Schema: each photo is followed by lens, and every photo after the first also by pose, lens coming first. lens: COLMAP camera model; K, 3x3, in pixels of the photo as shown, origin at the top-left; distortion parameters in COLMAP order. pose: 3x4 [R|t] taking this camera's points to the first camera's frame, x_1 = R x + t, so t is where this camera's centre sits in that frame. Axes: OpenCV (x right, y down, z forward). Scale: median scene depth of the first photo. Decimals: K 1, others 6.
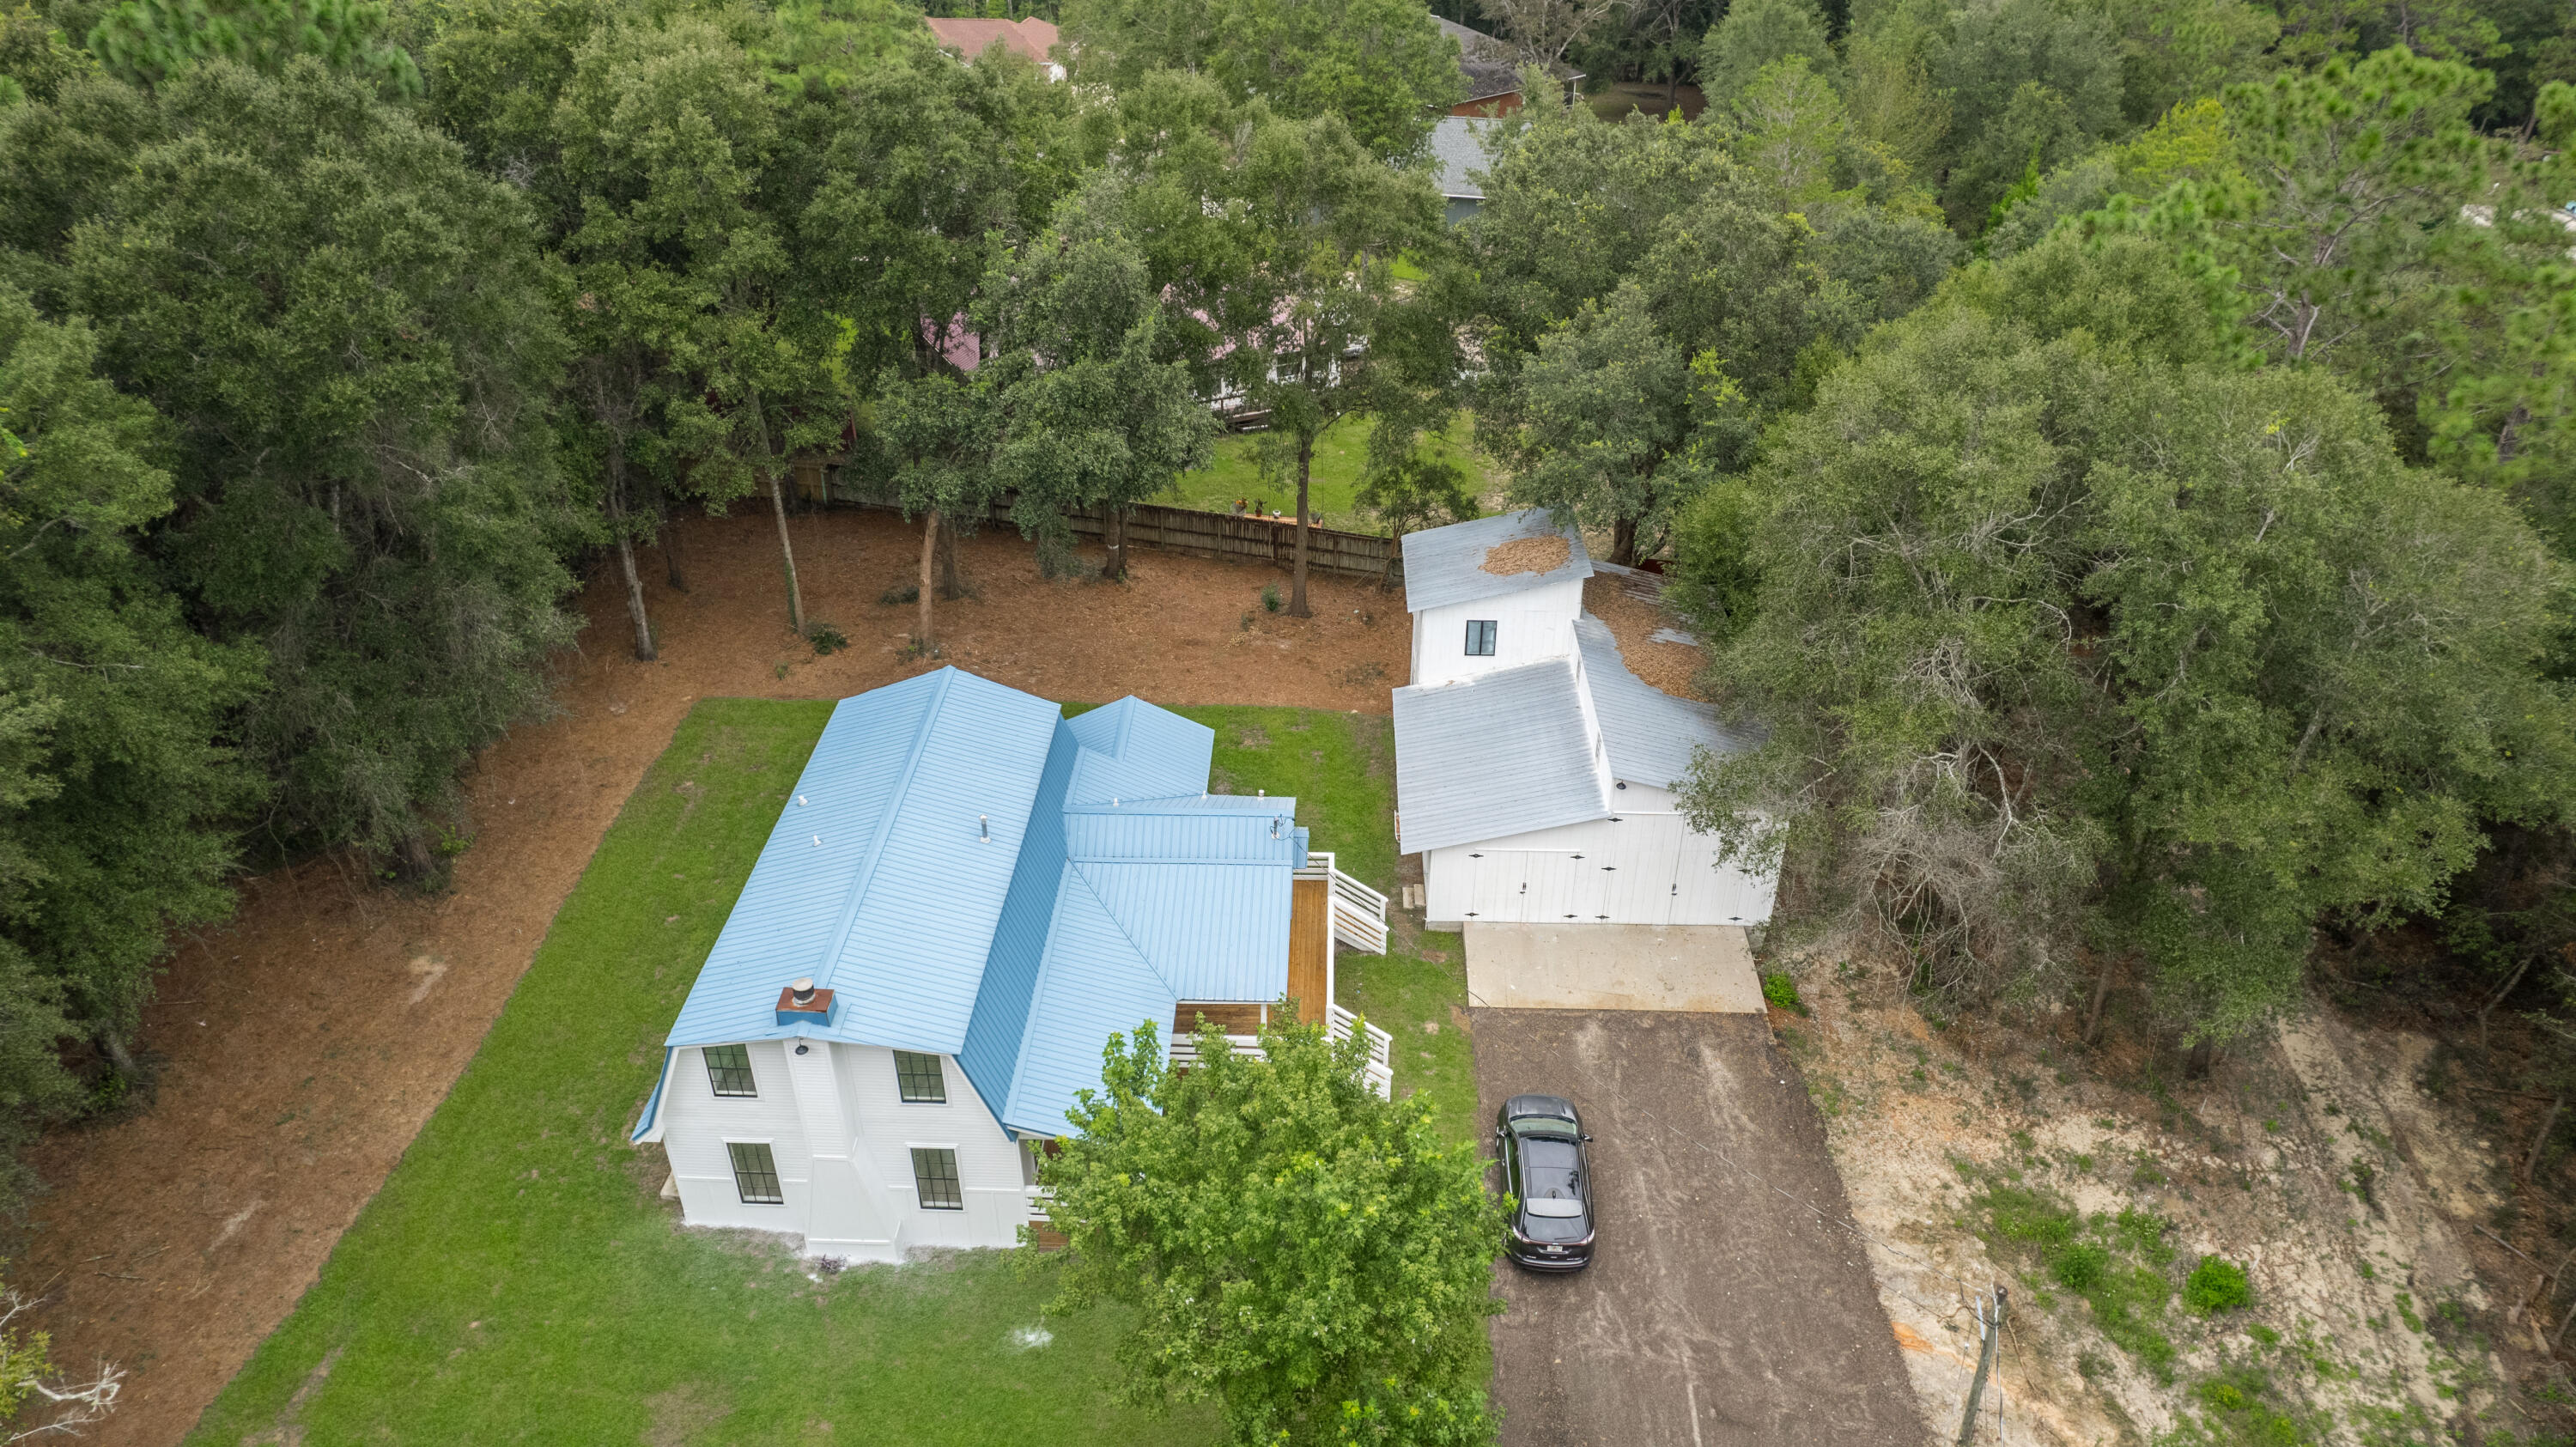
lens RADIAL K [[1642.3, 0, 1285.0], [0, 1642.3, 737.5], [0, 0, 1]] dist [-0.060386, 0.053457]
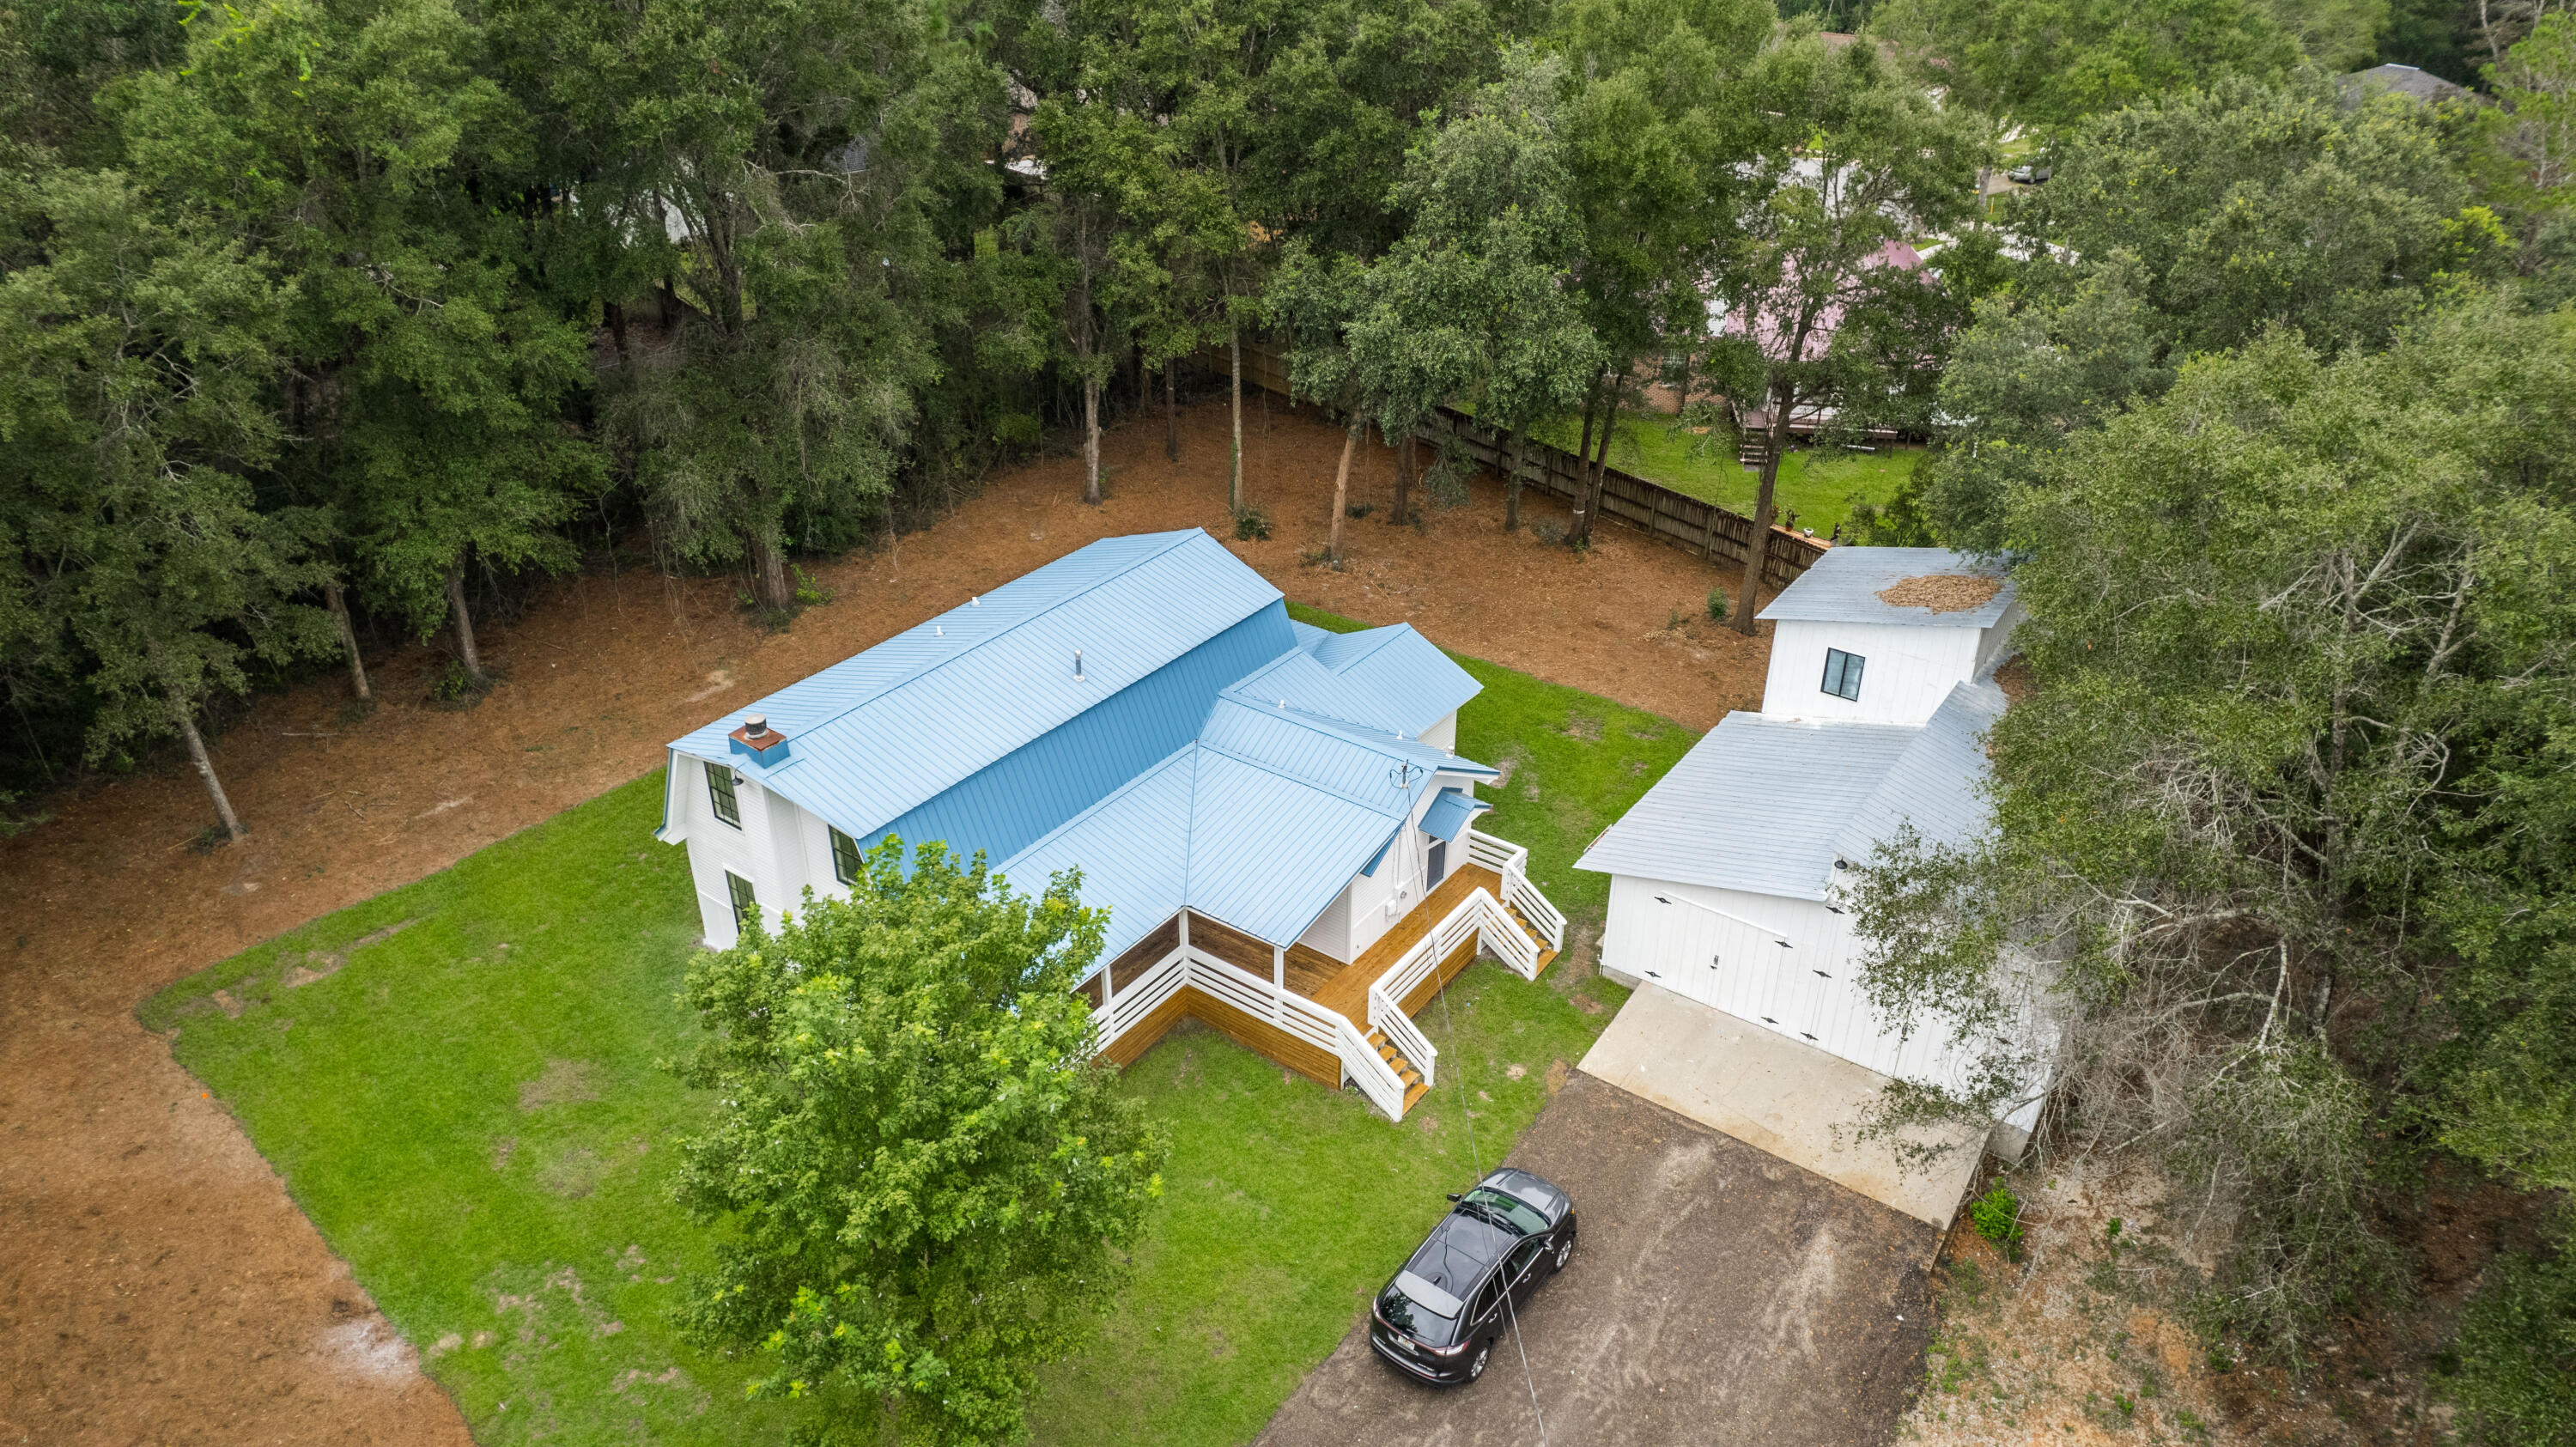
lens RADIAL K [[1642.3, 0, 1285.0], [0, 1642.3, 737.5], [0, 0, 1]] dist [-0.060386, 0.053457]
pose [[0.824815, 0.278217, -0.492215, 0.324292], [-0.296702, 0.954043, 0.042067, 0.017099], [0.481298, 0.111344, 0.869457, 0.203541]]
